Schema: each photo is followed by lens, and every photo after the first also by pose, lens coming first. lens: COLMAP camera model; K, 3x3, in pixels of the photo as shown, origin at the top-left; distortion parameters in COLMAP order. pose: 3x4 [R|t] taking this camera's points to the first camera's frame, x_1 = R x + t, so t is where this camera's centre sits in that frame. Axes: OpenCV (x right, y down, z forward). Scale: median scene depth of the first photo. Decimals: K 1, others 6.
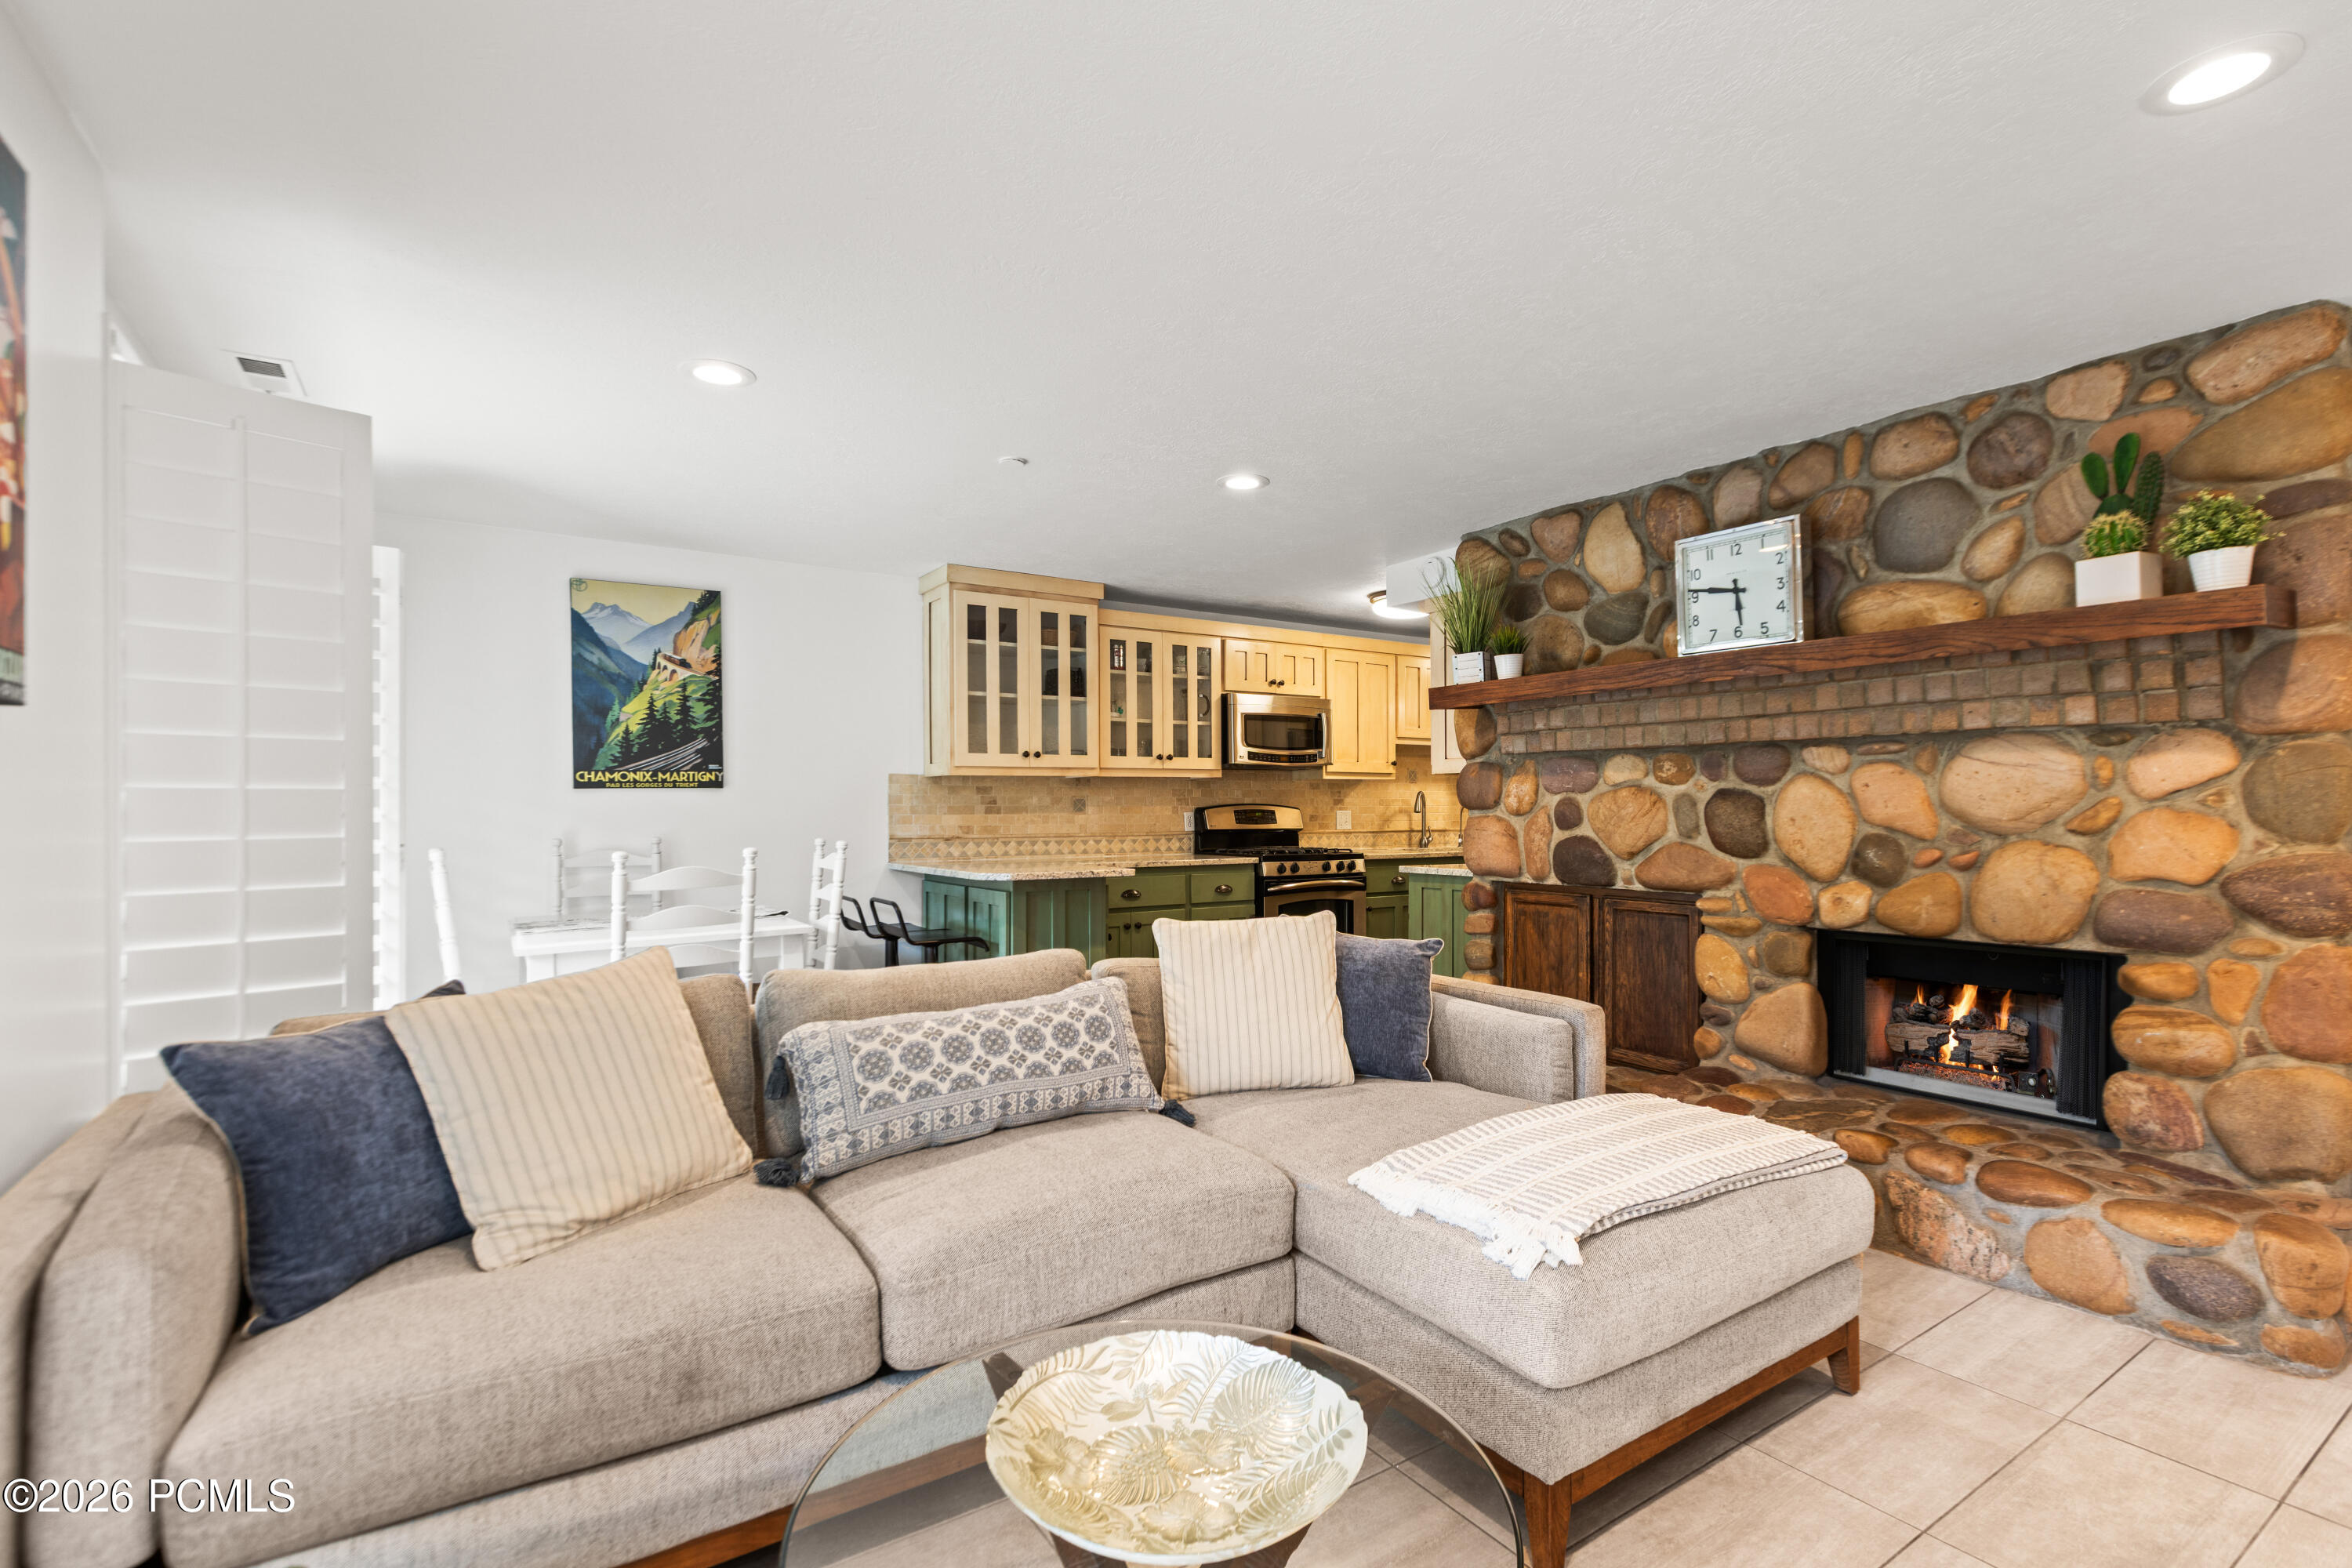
lens RADIAL K [[1076.9, 0, 1172.7], [0, 1076.9, 798.1], [0, 0, 1]] dist [0.002052, -0.000162]
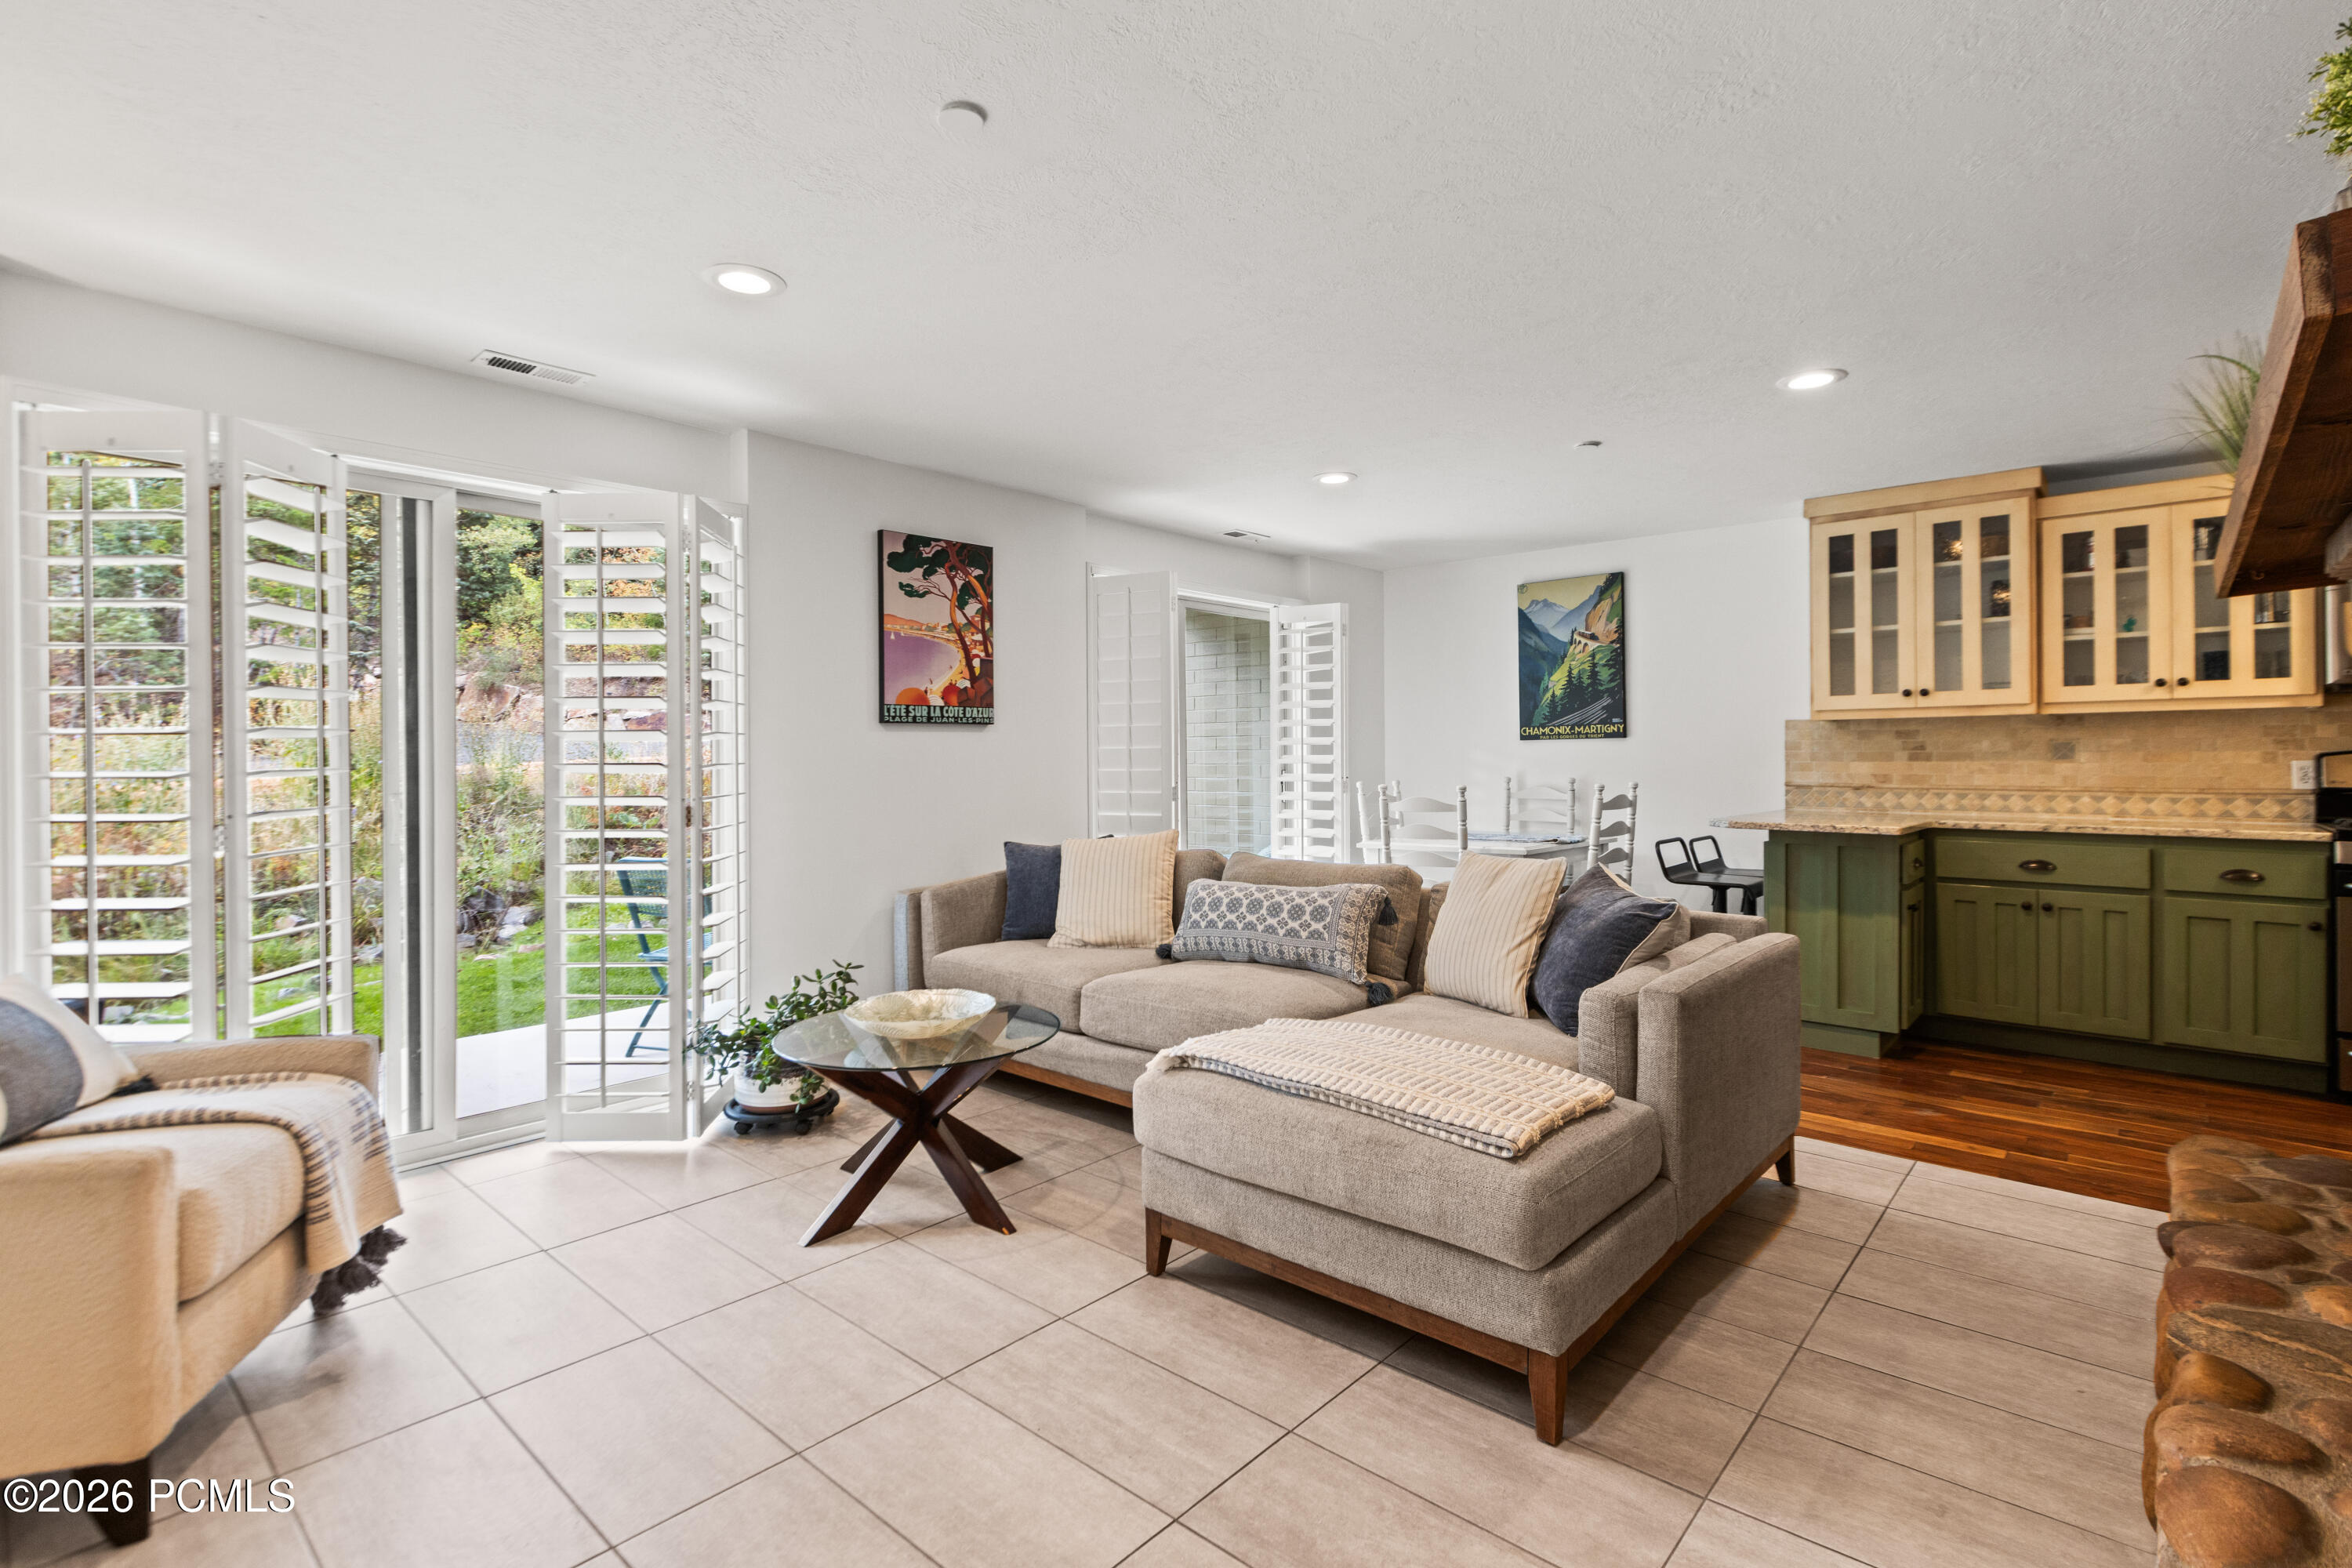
lens RADIAL K [[1095.1, 0, 1182.8], [0, 1095.1, 760.8], [0, 0, 1]] dist [-0.000701, -0.000374]
pose [[0.251565, 0.006444, -0.967819, 0.658492], [0.011891, 0.999882, 0.009748, -0.001672], [0.967767, -0.013961, 0.251459, 0.240127]]
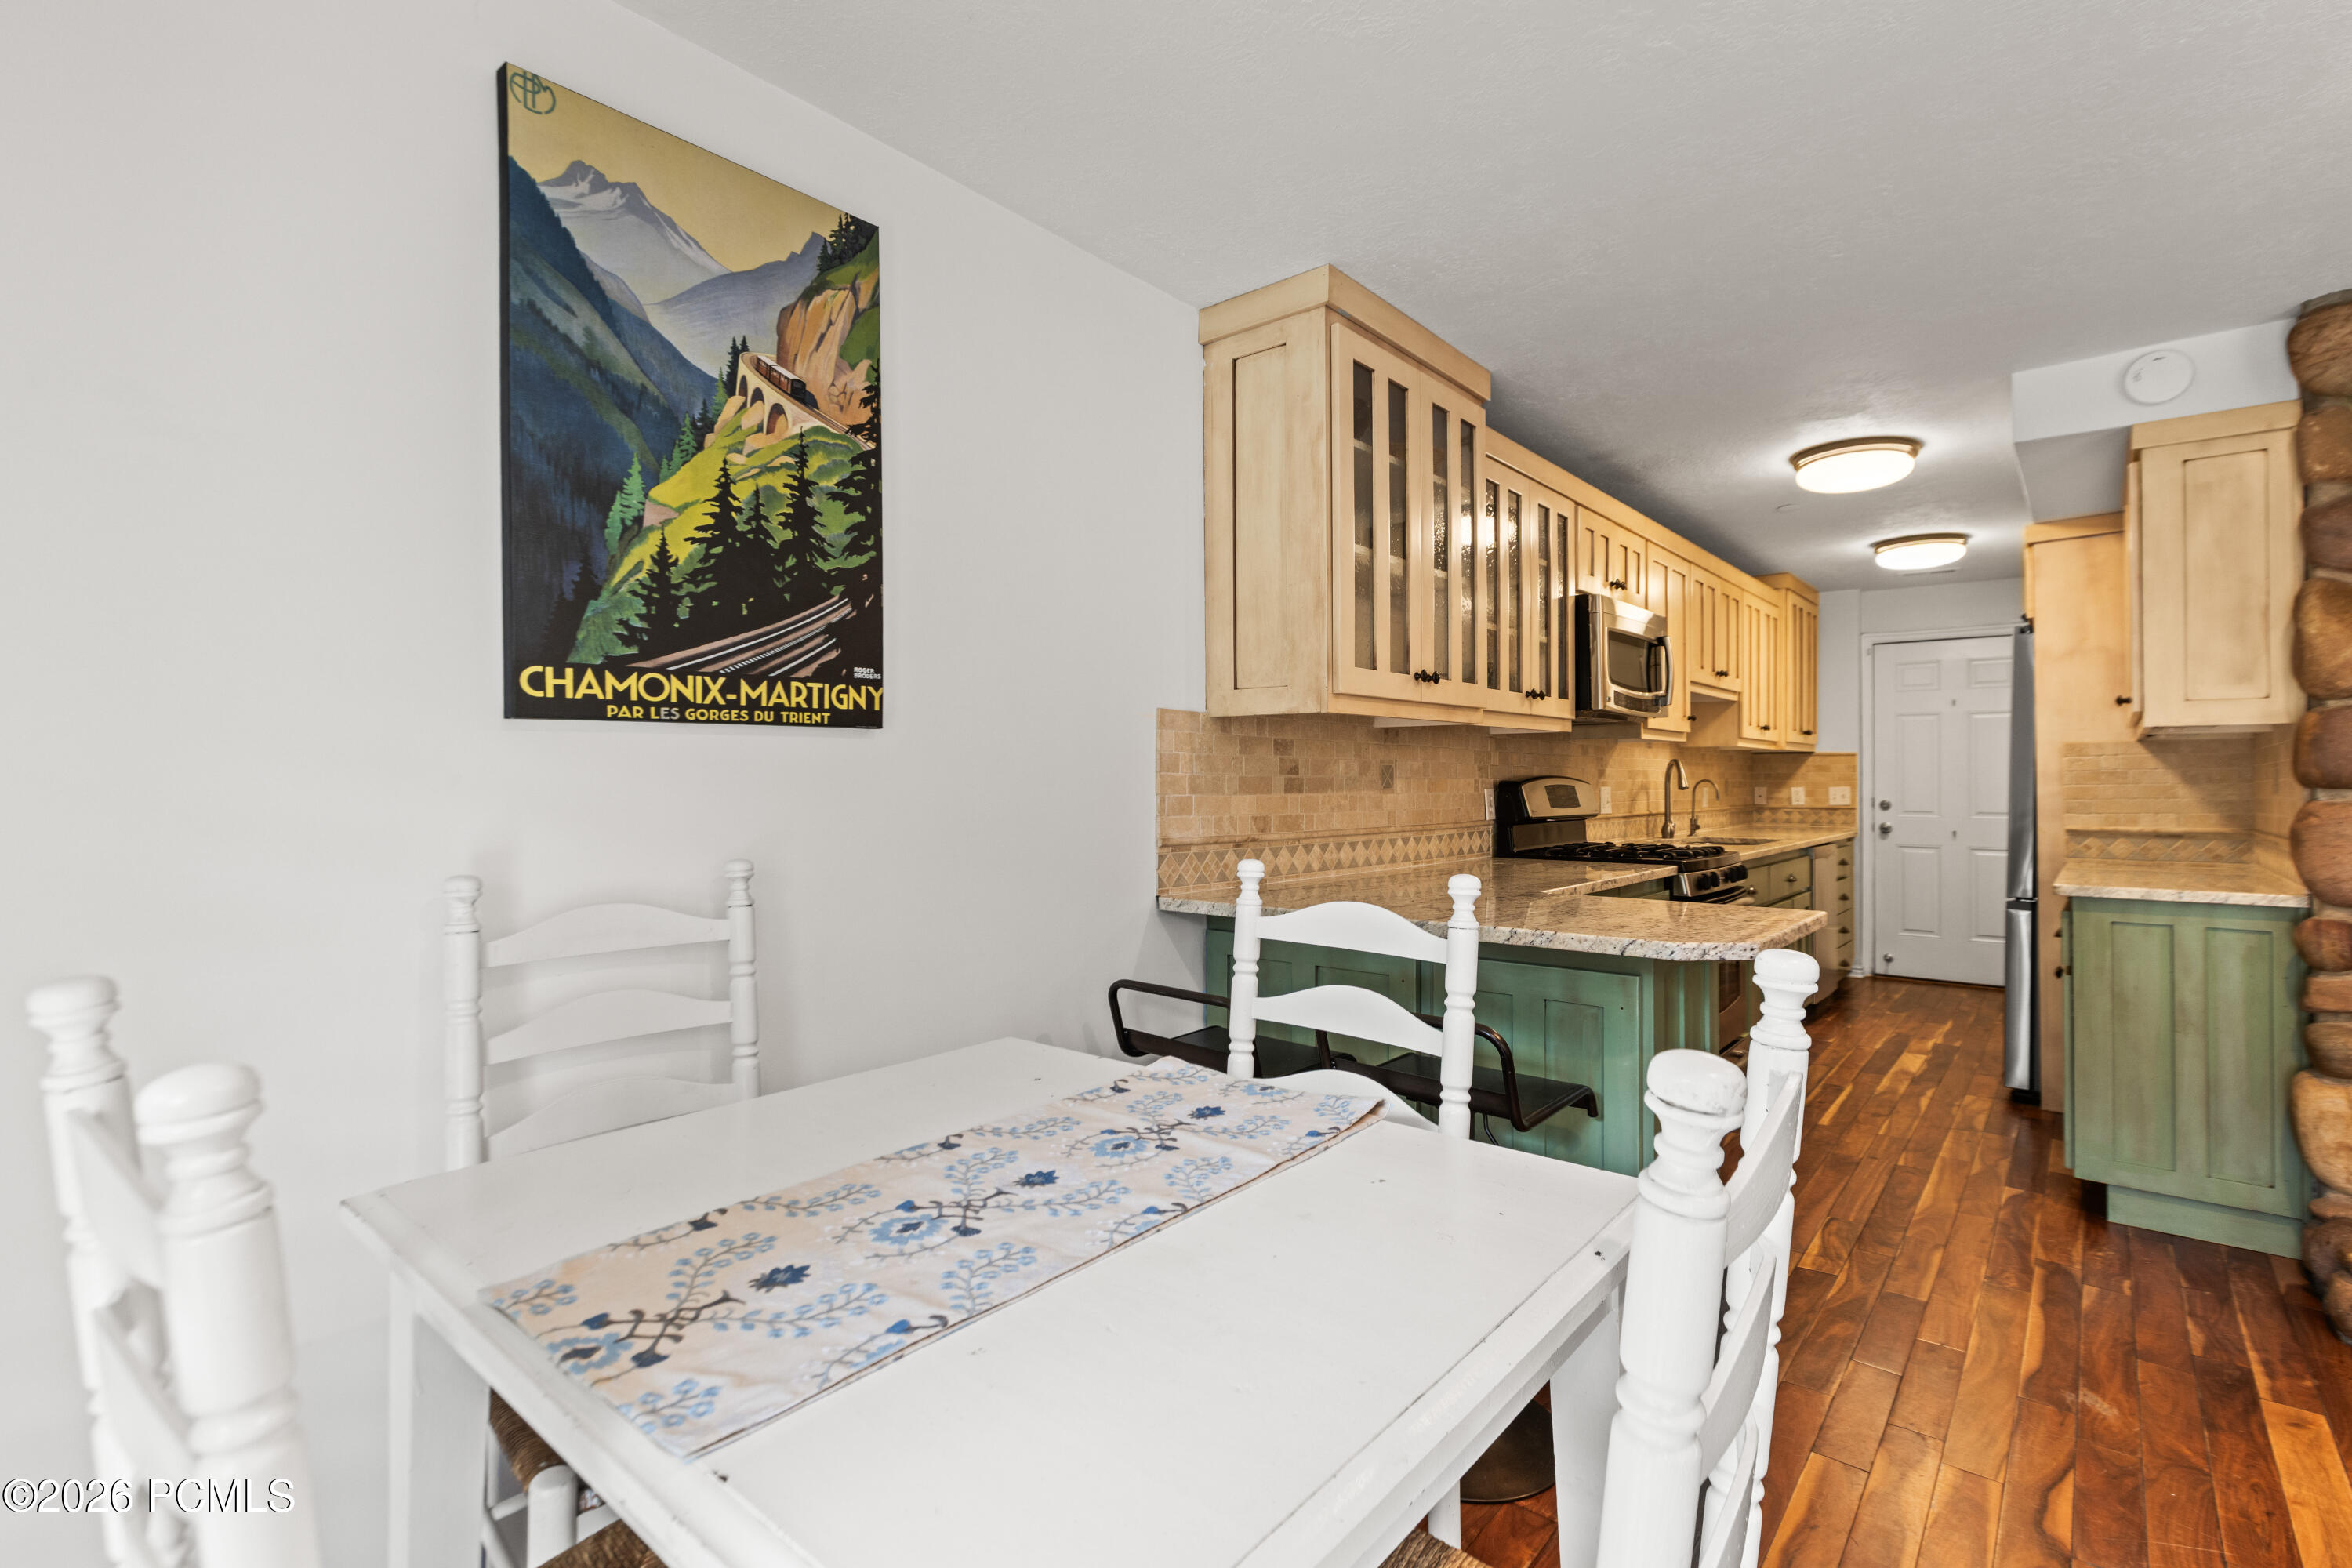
lens RADIAL K [[1090.1, 0, 1180.3], [0, 1090.1, 771.0], [0, 0, 1]] dist [0.000407, -0.001204]
pose [[0.957824, 0.007034, 0.287269, -0.450493], [-0.007498, 0.999972, 0.000514, 0.005255], [-0.287258, -0.002646, 0.957850, 0.620427]]
